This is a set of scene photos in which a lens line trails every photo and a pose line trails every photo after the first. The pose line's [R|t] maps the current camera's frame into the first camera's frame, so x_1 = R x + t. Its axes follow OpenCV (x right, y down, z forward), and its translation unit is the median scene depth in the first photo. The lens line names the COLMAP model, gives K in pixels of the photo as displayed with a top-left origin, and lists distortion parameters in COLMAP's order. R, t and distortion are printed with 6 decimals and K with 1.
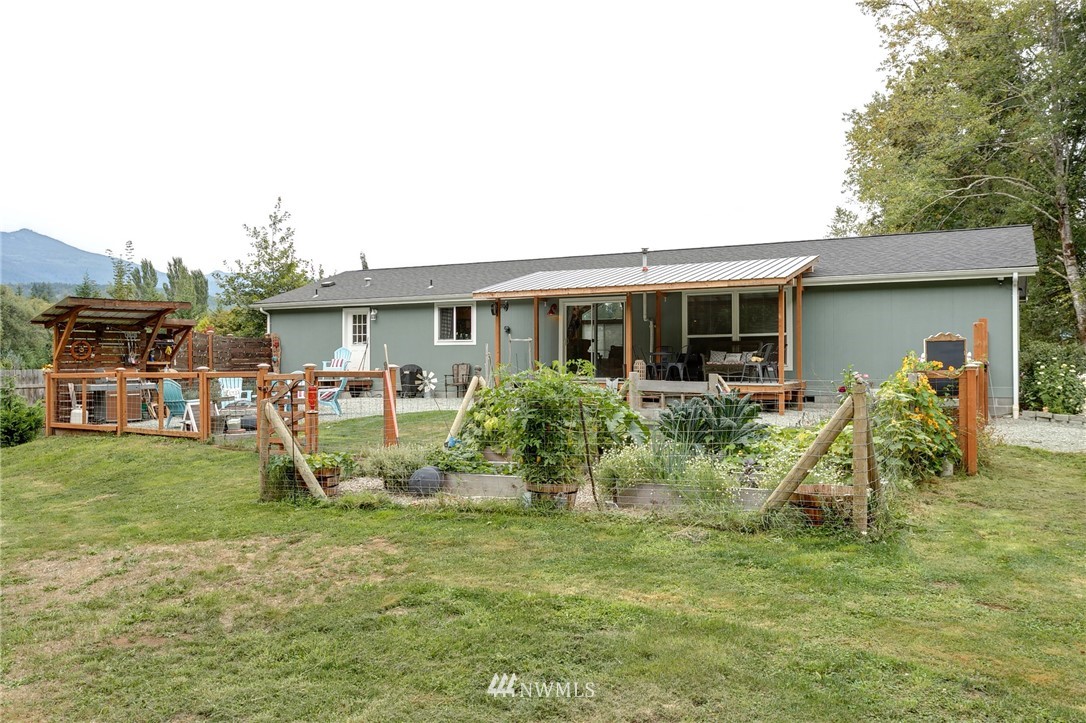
lens RADIAL K [[866.6, 0, 539.3], [0, 866.6, 365.3], [0, 0, 1]] dist [0.011598, 0.003881]
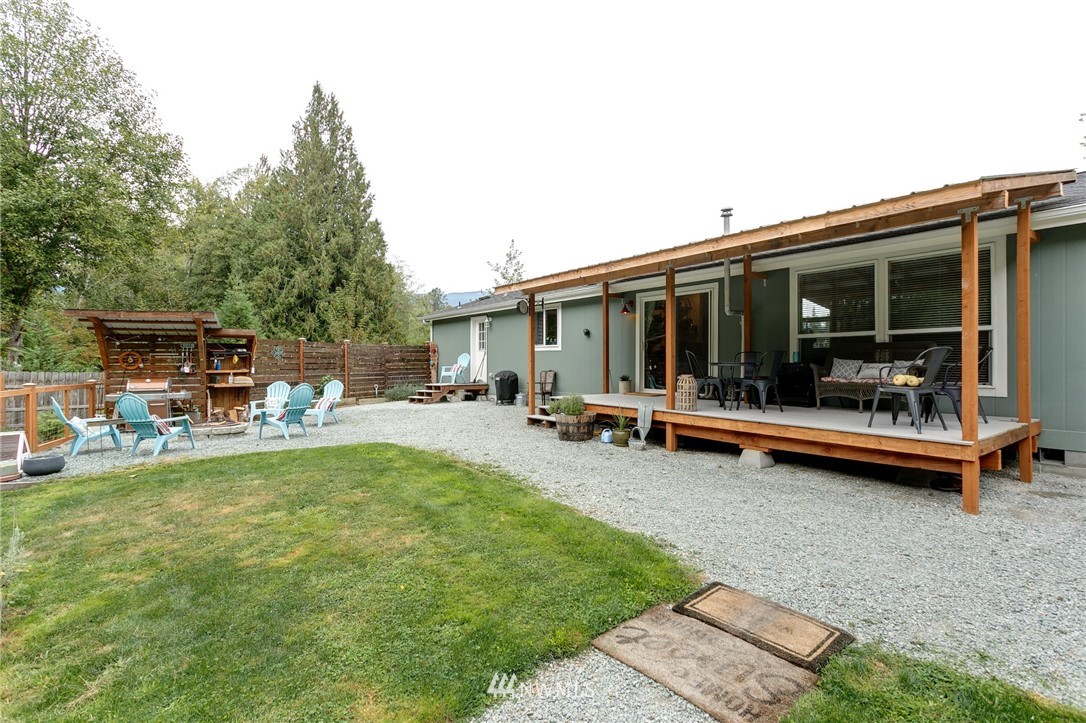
lens RADIAL K [[519.6, 0, 529.1], [0, 519.6, 358.0], [0, 0, 1]] dist [0.000044, -0.000001]
pose [[0.891438, -0.001366, -0.453140, 0.167556], [0.000260, 0.999997, -0.002504, -0.016001], [0.453142, 0.002114, 0.891436, 0.558332]]
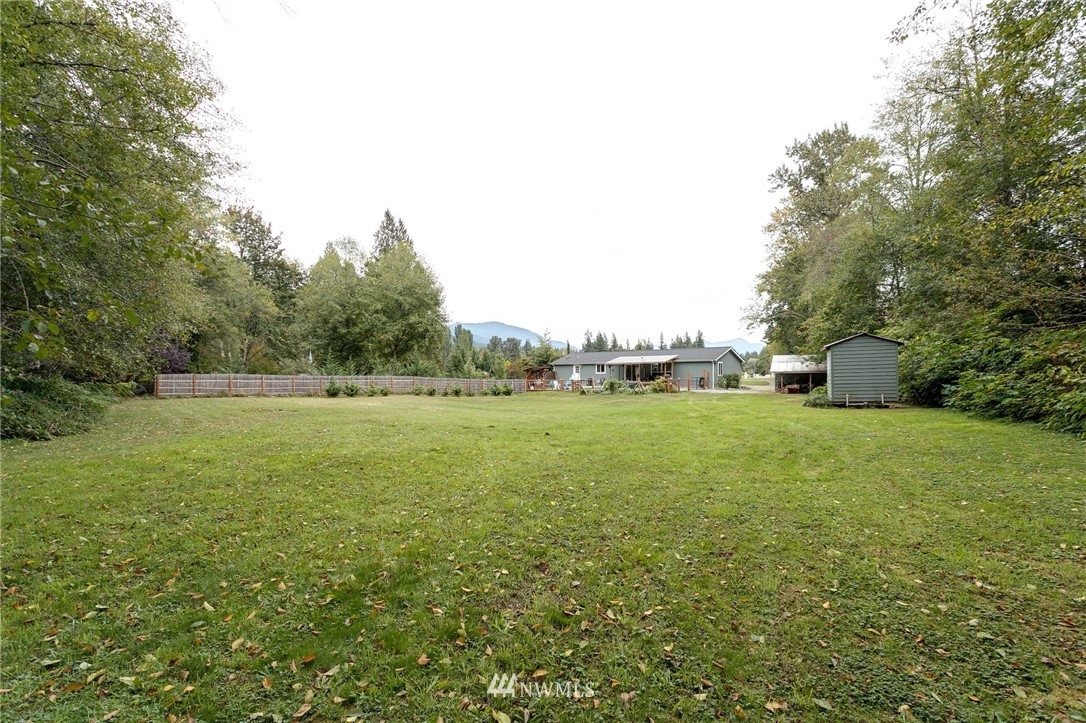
lens RADIAL K [[519.6, 0, 541.9], [0, 519.6, 361.2], [0, 0, 1]] dist [0.000044, -0.000001]
pose [[0.978910, -0.010400, -0.204026, 0.162202], [0.003451, 0.999403, -0.034387, 0.002452], [0.204261, 0.032958, 0.978361, -1.787362]]
